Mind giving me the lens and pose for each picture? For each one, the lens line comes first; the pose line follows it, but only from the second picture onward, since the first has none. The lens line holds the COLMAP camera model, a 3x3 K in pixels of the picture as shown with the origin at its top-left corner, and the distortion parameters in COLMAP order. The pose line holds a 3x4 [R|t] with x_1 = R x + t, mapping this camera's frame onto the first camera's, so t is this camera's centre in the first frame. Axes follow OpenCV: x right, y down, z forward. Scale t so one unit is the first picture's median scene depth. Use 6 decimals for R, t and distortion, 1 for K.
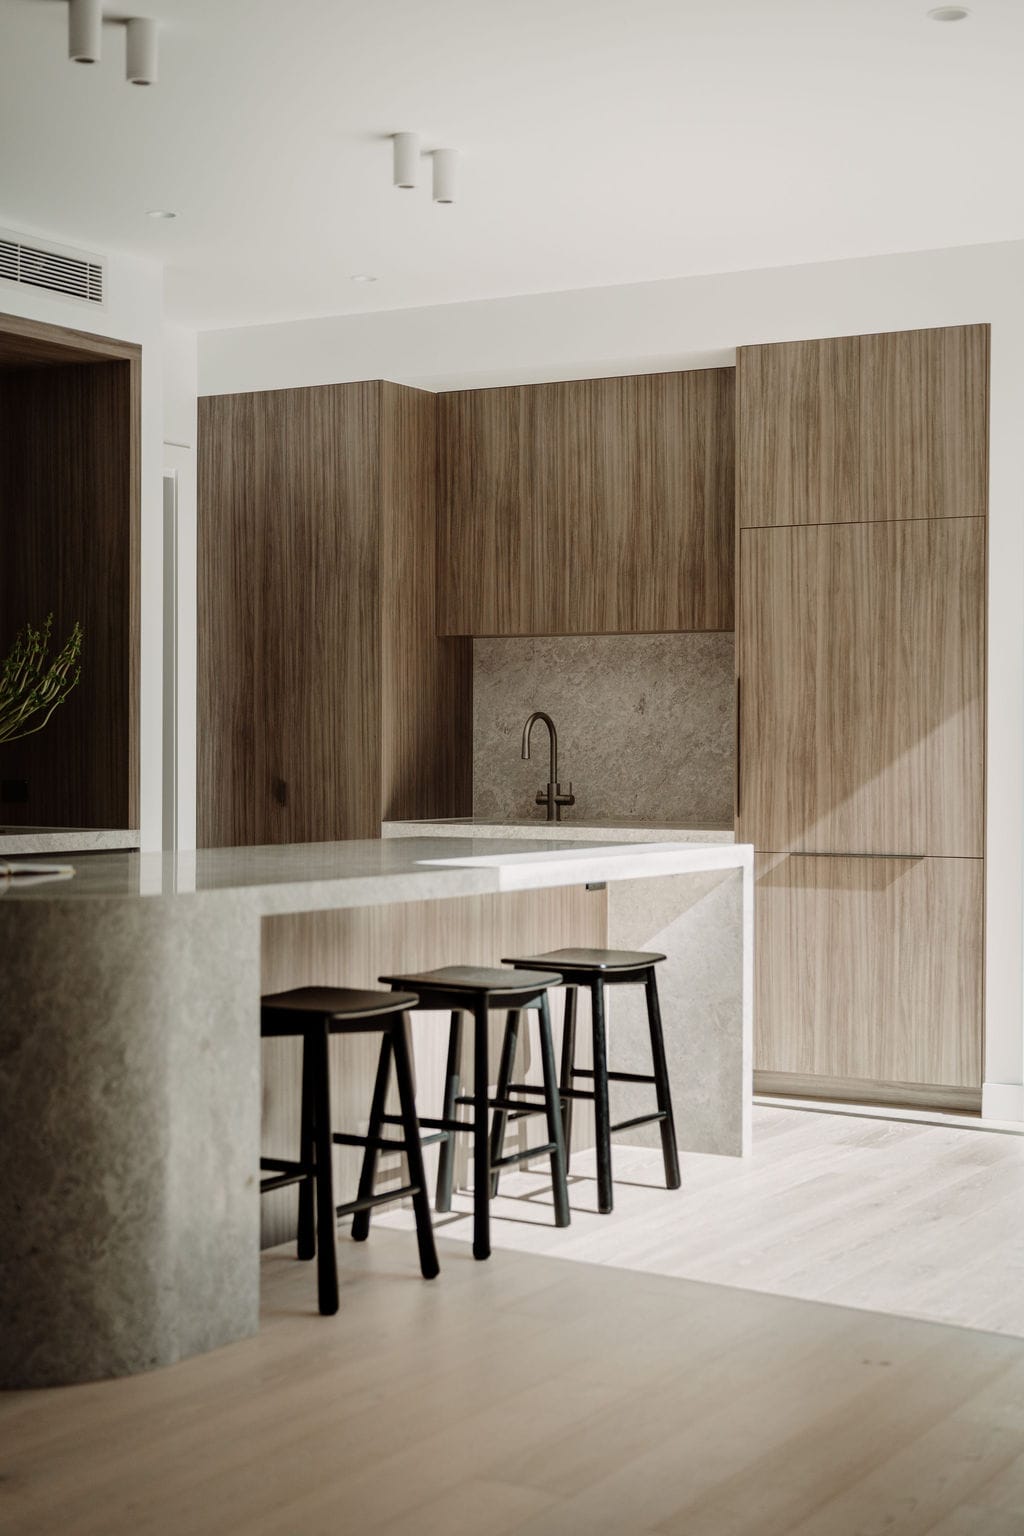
lens RADIAL K [[2180.3, 0, 523.9], [0, 2180.3, 774.6], [0, 0, 1]] dist [0.004482, 0.000000]
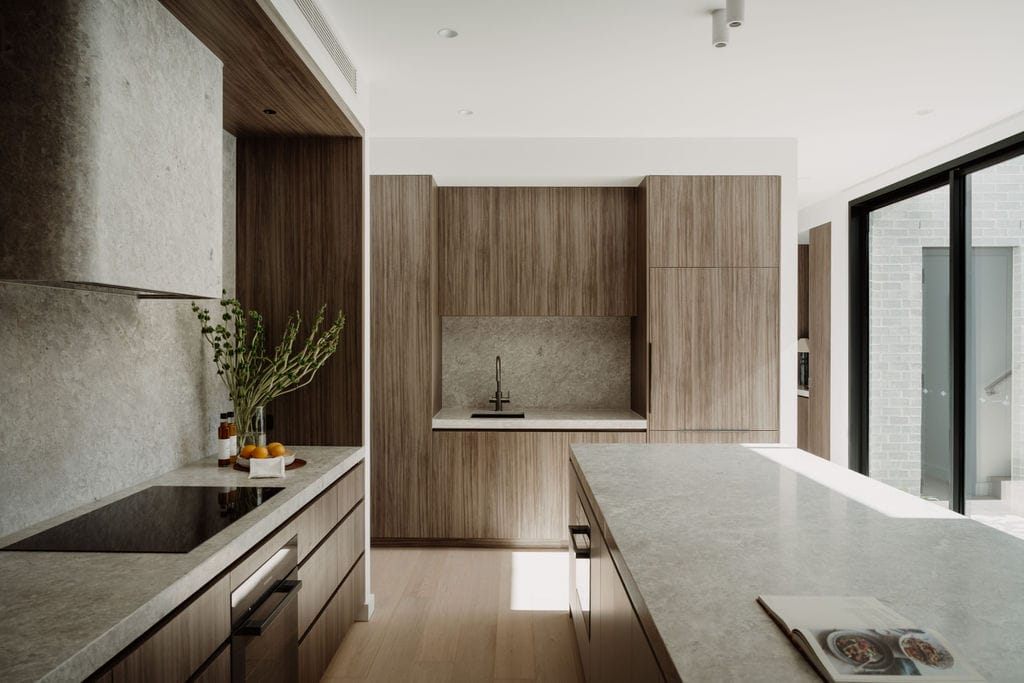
lens RADIAL K [[674.9, 0, 499.0], [0, 674.9, 342.5], [0, 0, 1]] dist [-0.010395, 0.003430]
pose [[0.874961, -0.006371, 0.484151, -0.324999], [0.007506, 0.999972, -0.000406, -0.046417], [-0.484135, 0.003989, 0.874984, 0.543549]]
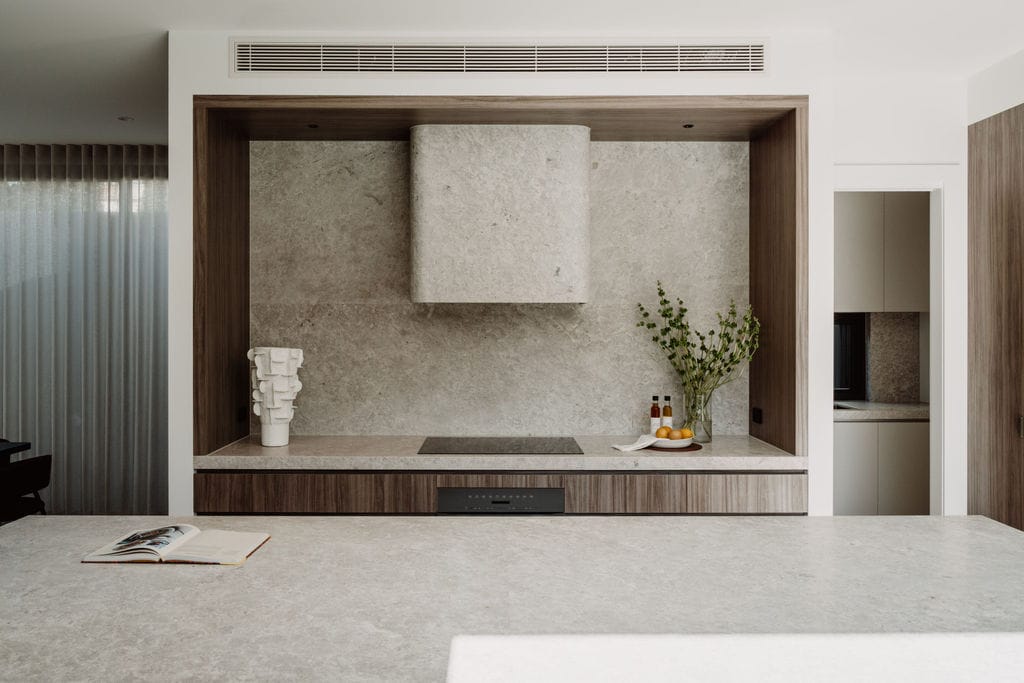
lens RADIAL K [[777.6, 0, 519.0], [0, 777.6, 326.2], [0, 0, 1]] dist [0.003523, 0.003169]
pose [[0.519287, 0.000493, -0.854600, 0.141857], [-0.011435, 0.999914, -0.006372, -0.050436], [0.854523, 0.013081, 0.519248, 0.606180]]
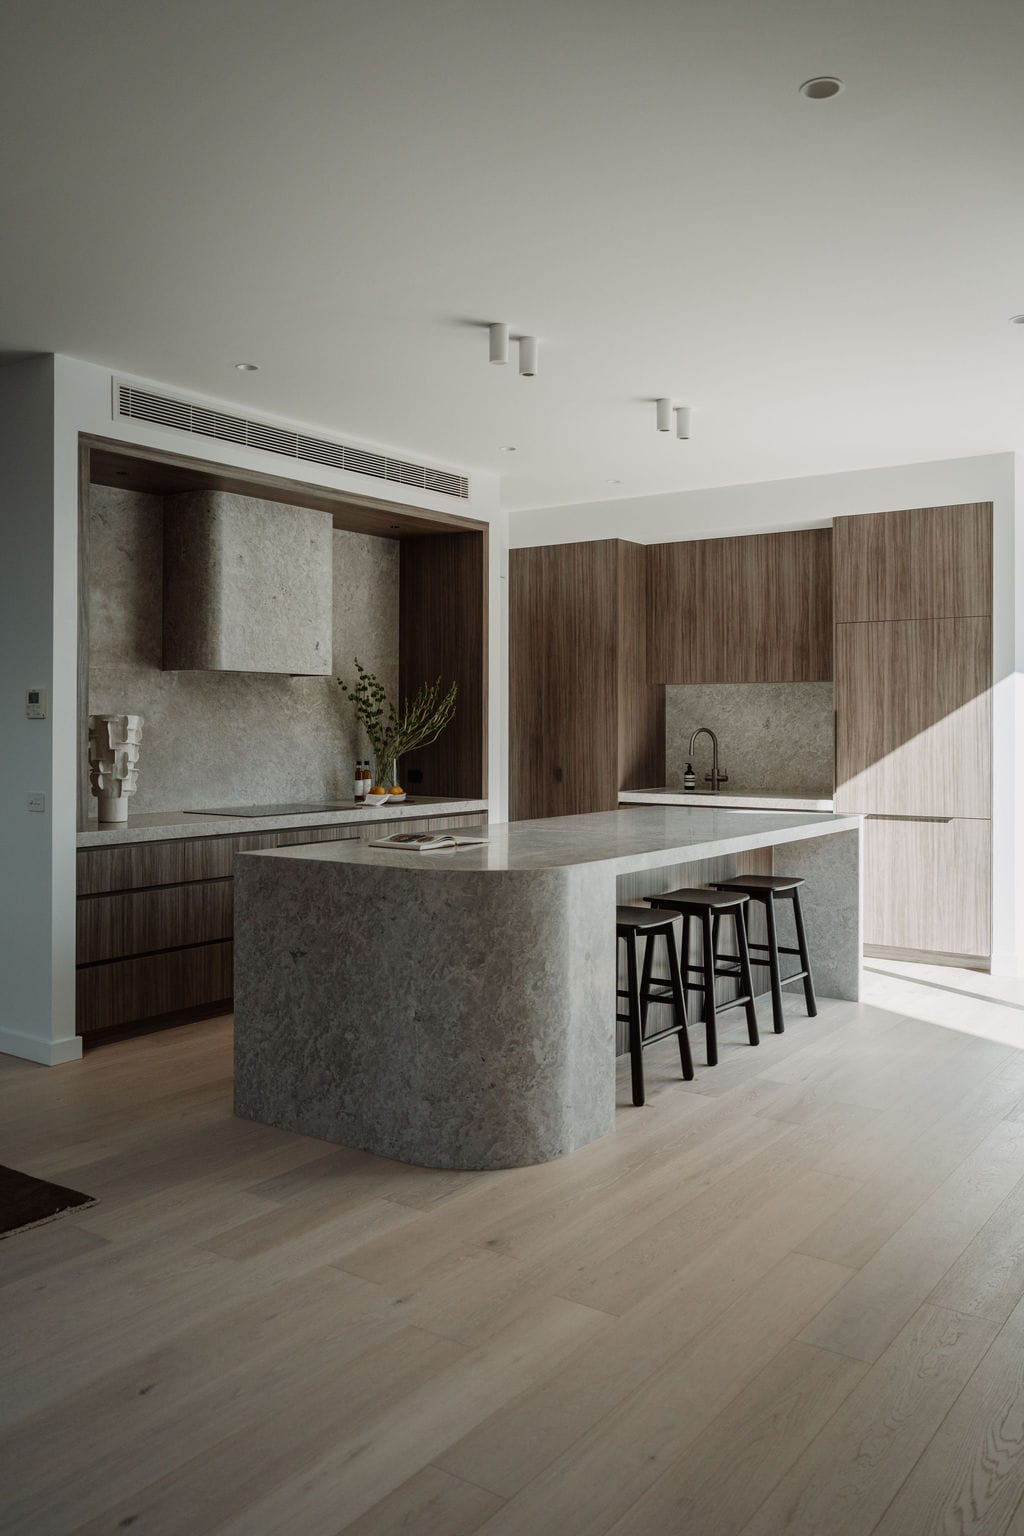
lens RADIAL K [[1178.3, 0, 525.4], [0, 1178.3, 718.9], [0, 0, 1]] dist [-0.003463, 0.002101]
pose [[0.996545, -0.003095, -0.082993, -0.068547], [0.001635, 0.999843, -0.017653, -0.022575], [0.083035, 0.017457, 0.996394, 0.063221]]
